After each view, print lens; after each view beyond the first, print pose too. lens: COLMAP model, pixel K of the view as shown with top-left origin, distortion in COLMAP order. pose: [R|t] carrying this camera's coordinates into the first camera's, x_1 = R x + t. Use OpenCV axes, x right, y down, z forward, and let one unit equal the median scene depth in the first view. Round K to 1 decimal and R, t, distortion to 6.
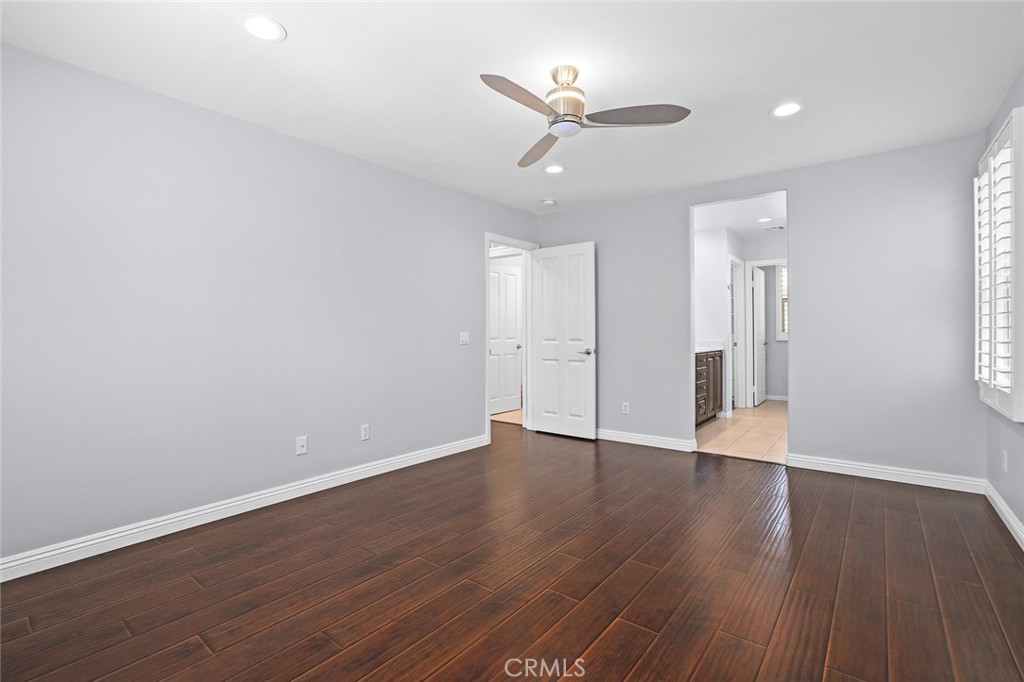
lens RADIAL K [[466.0, 0, 509.9], [0, 466.0, 330.9], [0, 0, 1]] dist [-0.035843, 0.013941]
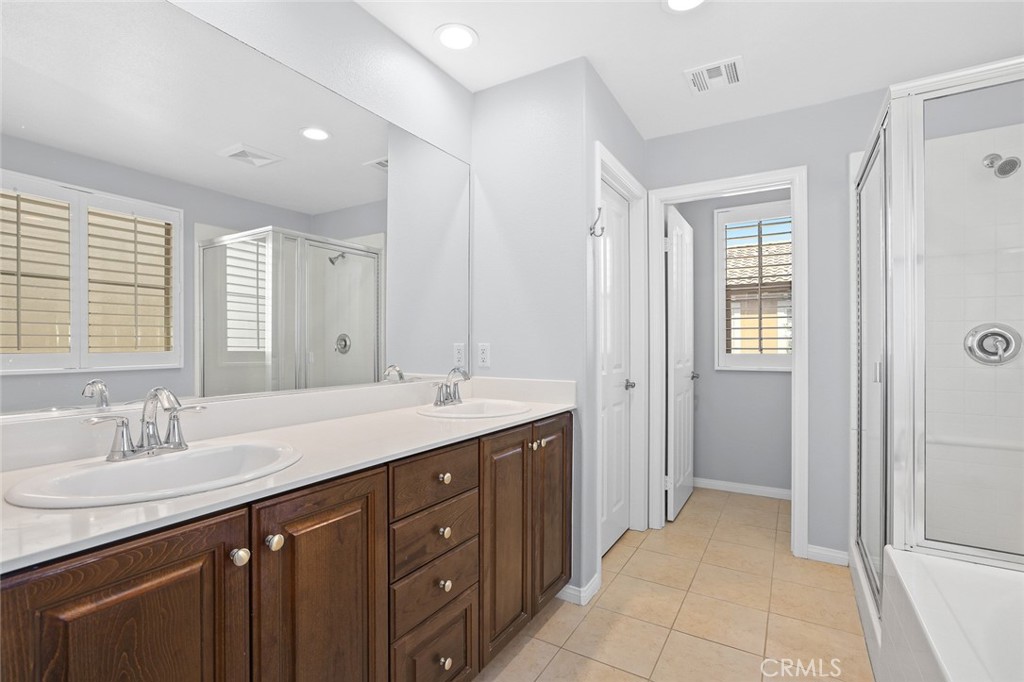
lens RADIAL K [[466.0, 0, 511.2], [0, 466.0, 342.5], [0, 0, 1]] dist [-0.035843, 0.013941]
pose [[0.993037, 0.003883, 0.117742, 0.322779], [-0.004274, 0.999986, 0.003066, -0.009708], [-0.117729, -0.003548, 0.993039, 0.568826]]
